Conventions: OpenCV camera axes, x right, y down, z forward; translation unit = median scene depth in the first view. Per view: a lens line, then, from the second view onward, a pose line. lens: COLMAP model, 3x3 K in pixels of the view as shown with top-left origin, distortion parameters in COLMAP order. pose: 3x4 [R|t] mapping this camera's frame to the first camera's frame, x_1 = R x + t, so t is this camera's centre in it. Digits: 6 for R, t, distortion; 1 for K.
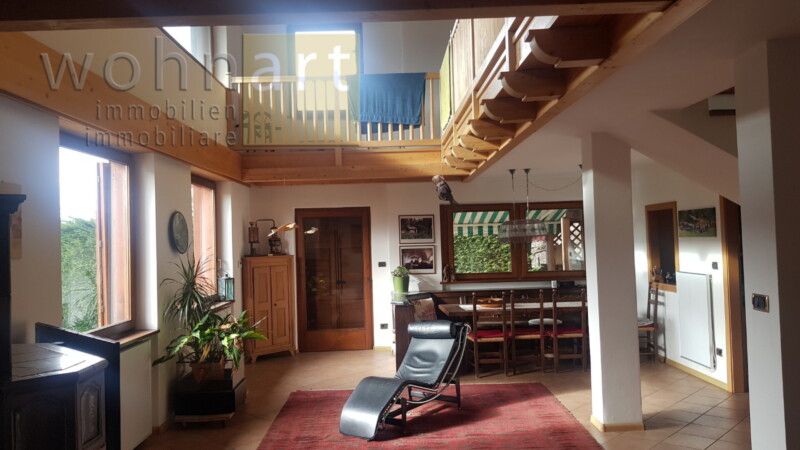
lens RADIAL K [[618.3, 0, 402.2], [0, 618.3, 225.6], [0, 0, 1]] dist [0.050709, -0.045340]
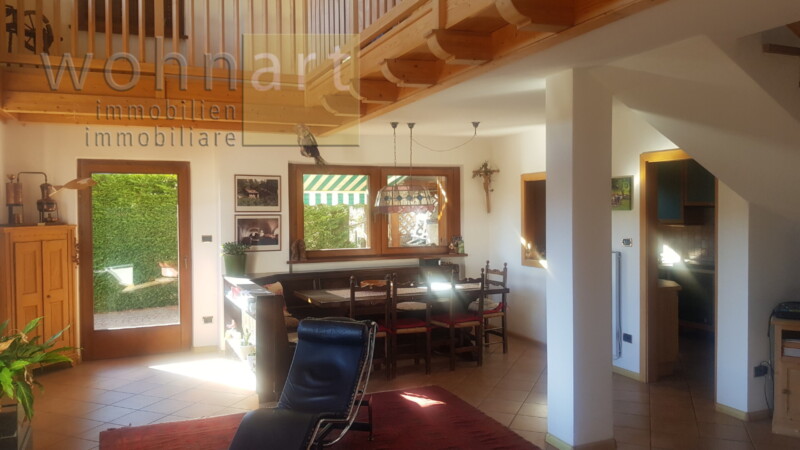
lens RADIAL K [[618.3, 0, 391.6], [0, 618.3, 223.4], [0, 0, 1]] dist [0.050709, -0.045340]
pose [[0.931223, 0.012607, 0.364231, -0.103316], [-0.028286, 0.998887, 0.037744, 0.009254], [-0.363350, -0.045450, 0.930543, 0.216474]]
